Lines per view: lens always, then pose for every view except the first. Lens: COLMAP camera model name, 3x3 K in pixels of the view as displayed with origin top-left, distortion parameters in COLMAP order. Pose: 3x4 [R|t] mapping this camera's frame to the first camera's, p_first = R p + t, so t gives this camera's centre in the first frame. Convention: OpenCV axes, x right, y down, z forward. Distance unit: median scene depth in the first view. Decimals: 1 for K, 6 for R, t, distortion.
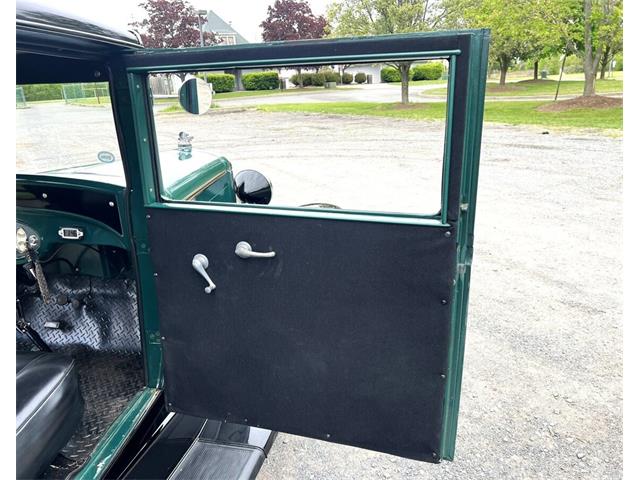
lens RADIAL K [[474.6, 0, 320.2], [0, 474.6, 245.6], [0, 0, 1]] dist [0.051029, -0.058691]
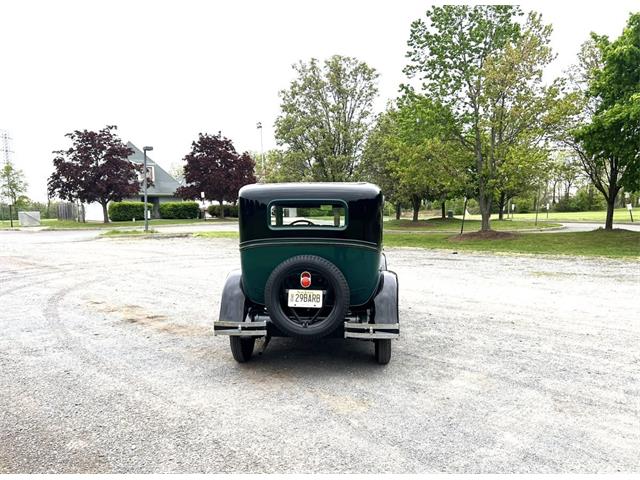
lens RADIAL K [[535.8, 0, 304.2], [0, 535.8, 257.7], [0, 0, 1]] dist [0.043574, -0.005078]
pose [[0.988312, 0.022124, 0.150833, -1.091894], [0.015999, 0.968896, -0.246950, 0.864774], [-0.151605, 0.246477, 0.957217, -2.321290]]
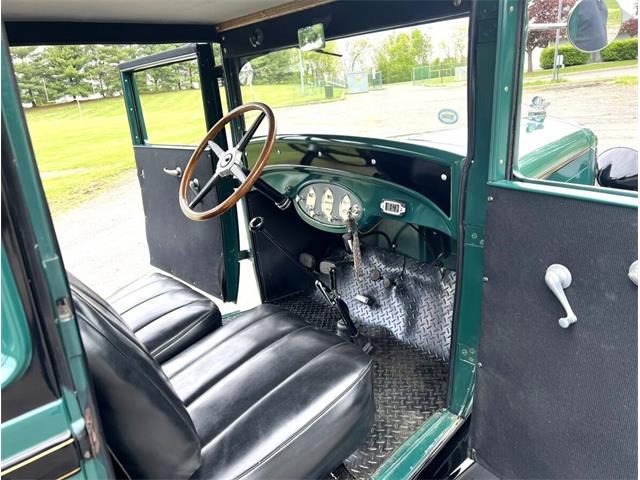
lens RADIAL K [[472.9, 0, 318.7], [0, 472.9, 237.7], [0, 0, 1]] dist [0.047509, -0.057595]
pose [[0.791520, 0.160929, -0.589574, -0.084136], [-0.144629, 0.986629, 0.075140, -0.012165], [0.593783, 0.025795, 0.804211, 0.173296]]
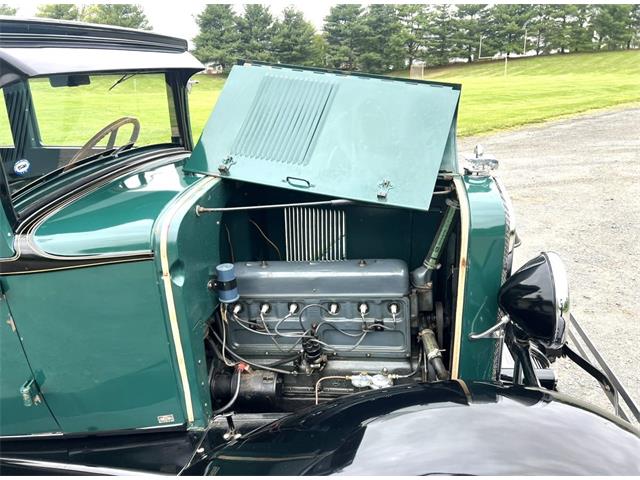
lens RADIAL K [[475.2, 0, 320.0], [0, 475.2, 239.7], [0, 0, 1]] dist [0.055584, -0.067811]
pose [[0.097484, 0.363390, -0.926523, 0.305549], [-0.281742, 0.902951, 0.324501, -0.328993], [0.954525, 0.229406, 0.190406, 0.909918]]
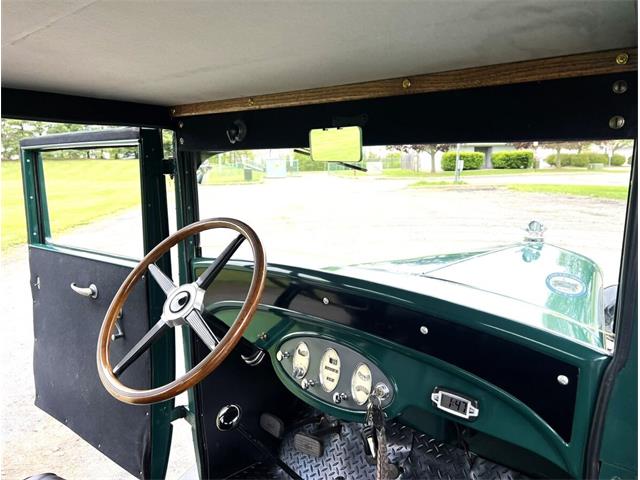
lens RADIAL K [[474.6, 0, 320.2], [0, 474.6, 245.6], [0, 0, 1]] dist [0.051029, -0.058691]
pose [[0.884360, 0.115062, -0.452403, -0.304653], [-0.181523, 0.977636, -0.106194, -0.083748], [0.430067, 0.176035, 0.885468, 0.292949]]
